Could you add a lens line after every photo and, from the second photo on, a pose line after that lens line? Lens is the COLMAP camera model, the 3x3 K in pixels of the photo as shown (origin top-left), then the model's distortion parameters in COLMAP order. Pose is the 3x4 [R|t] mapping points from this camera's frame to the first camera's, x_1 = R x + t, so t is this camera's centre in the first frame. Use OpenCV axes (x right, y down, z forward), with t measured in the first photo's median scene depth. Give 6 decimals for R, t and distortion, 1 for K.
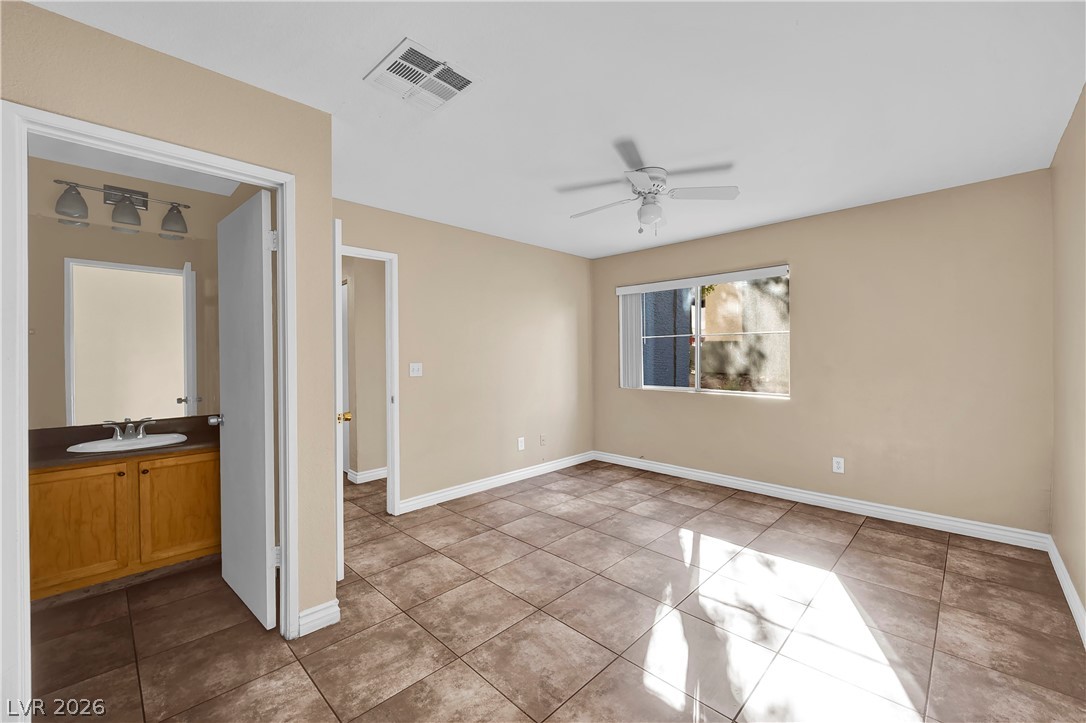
lens RADIAL K [[441.7, 0, 544.7], [0, 441.7, 358.1], [0, 0, 1]] dist [-0.020673, 0.003207]
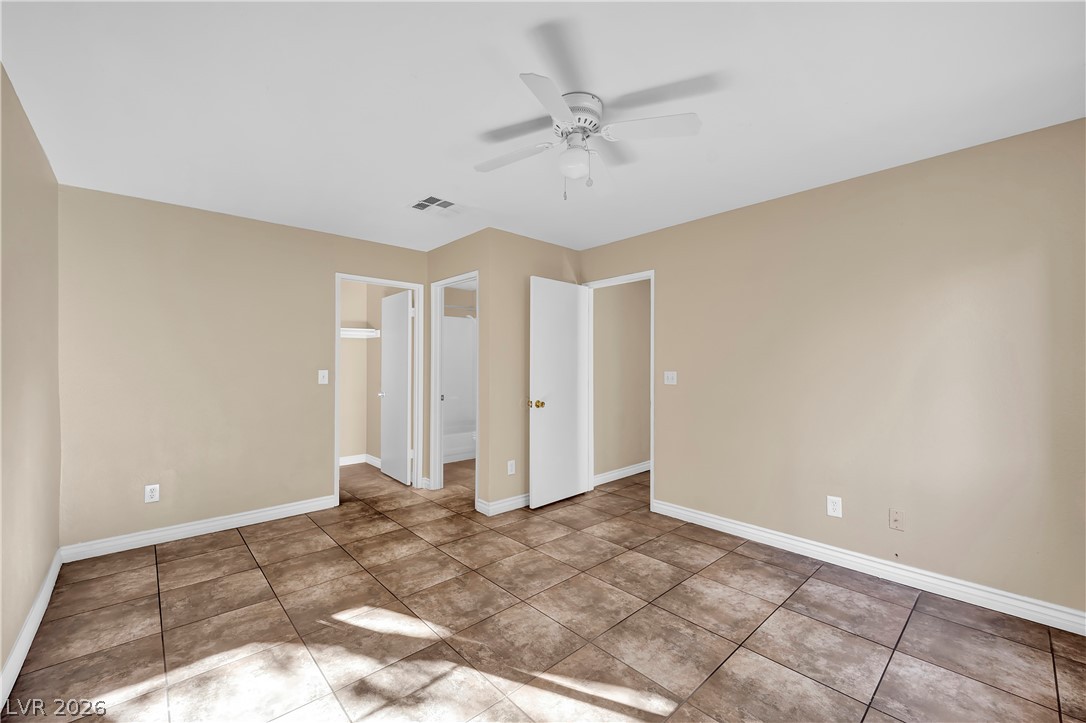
lens RADIAL K [[441.7, 0, 545.4], [0, 441.7, 357.7], [0, 0, 1]] dist [-0.020673, 0.003207]
pose [[-0.049347, 0.001062, -0.998781, 0.815994], [-0.014647, 0.999891, 0.001786, -0.020120], [0.998674, 0.014717, -0.049326, 0.845497]]
